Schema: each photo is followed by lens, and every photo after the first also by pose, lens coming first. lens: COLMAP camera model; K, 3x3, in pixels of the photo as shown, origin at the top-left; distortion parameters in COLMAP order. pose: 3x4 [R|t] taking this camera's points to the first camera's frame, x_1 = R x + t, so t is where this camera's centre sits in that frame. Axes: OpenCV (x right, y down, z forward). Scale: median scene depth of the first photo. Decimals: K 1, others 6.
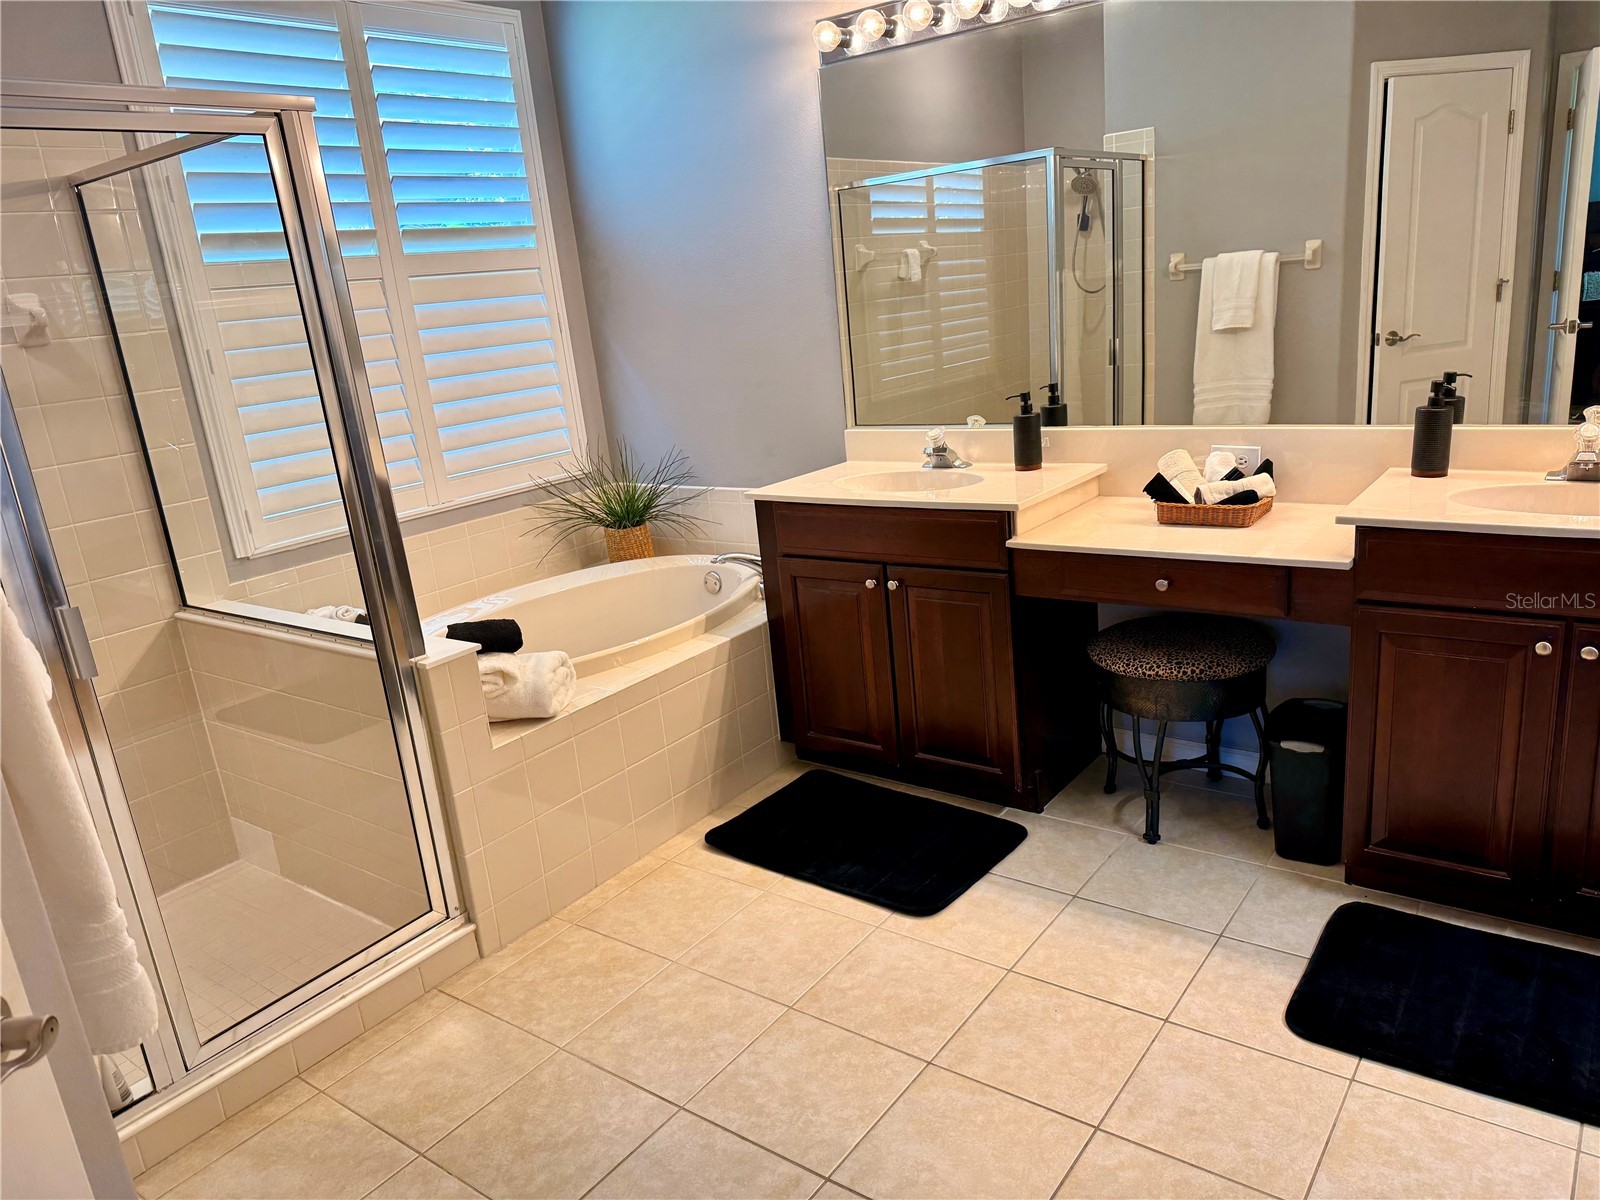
lens RADIAL K [[1106.7, 0, 800.0], [0, 1106.7, 600.0], [0, 0, 1]] dist [0.063676, -0.080872]
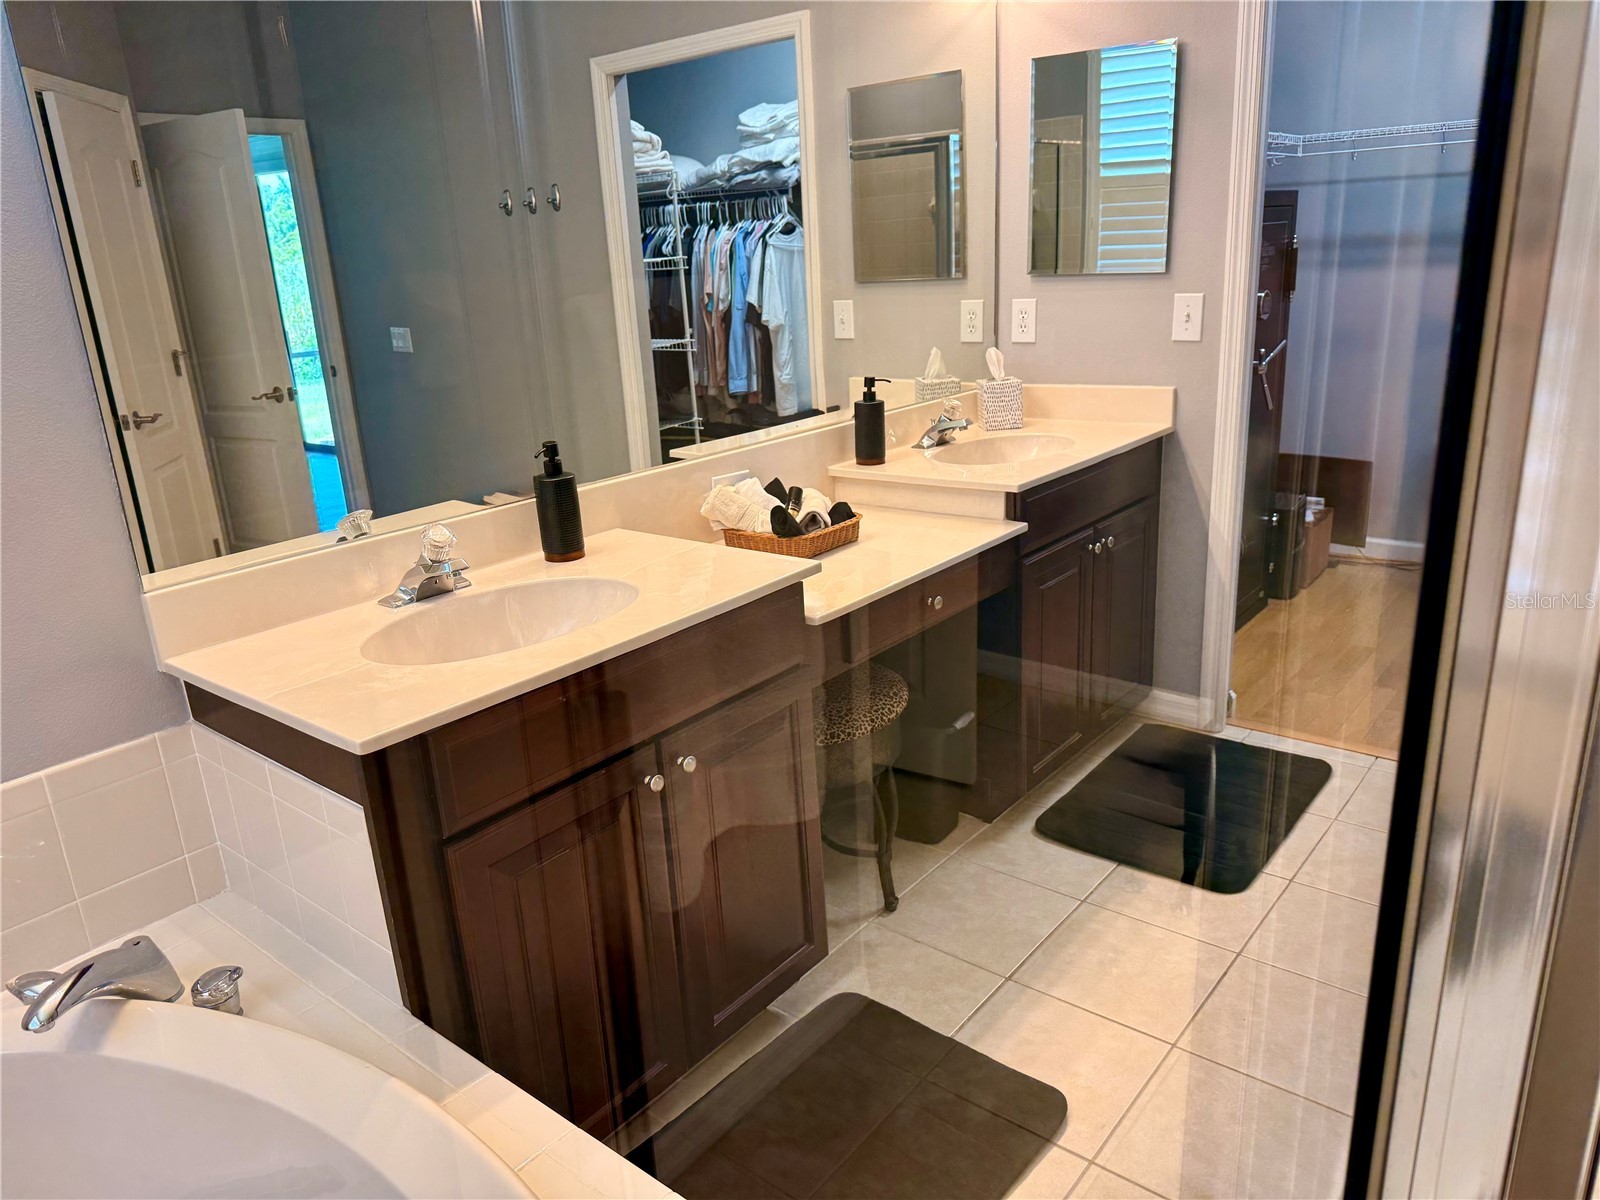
lens RADIAL K [[1106.7, 0, 800.0], [0, 1106.7, 600.0], [0, 0, 1]] dist [0.063676, -0.080872]
pose [[0.050806, -0.209978, 0.976385, -0.430139], [0.320608, 0.929332, 0.183176, -0.167778], [-0.945849, 0.303730, 0.114536, 0.794690]]
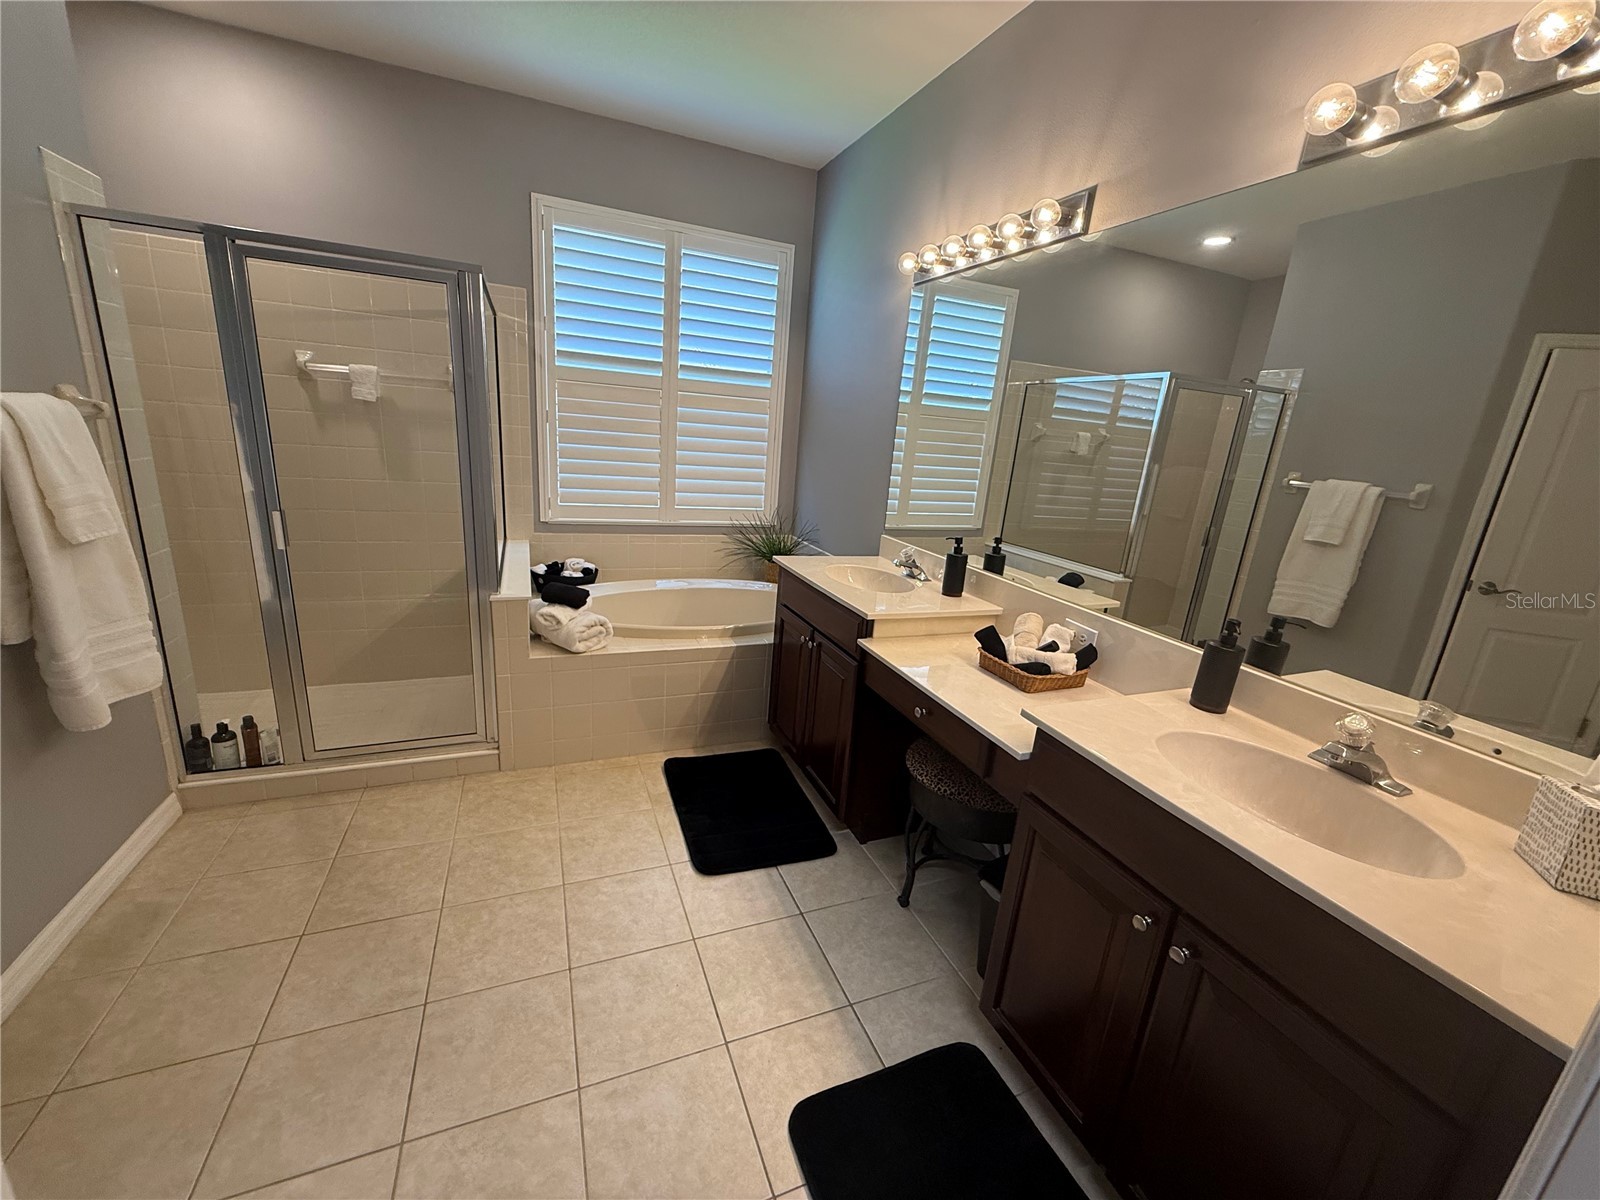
lens RADIAL K [[625.0, 0, 800.0], [0, 625.0, 600.0], [0, 0, 1]] dist [-0.000539, -0.000421]
pose [[0.847442, 0.288593, -0.445595, 0.383223], [-0.290233, 0.954655, 0.066319, -0.108877], [0.444529, 0.073125, 0.892775, 0.263277]]
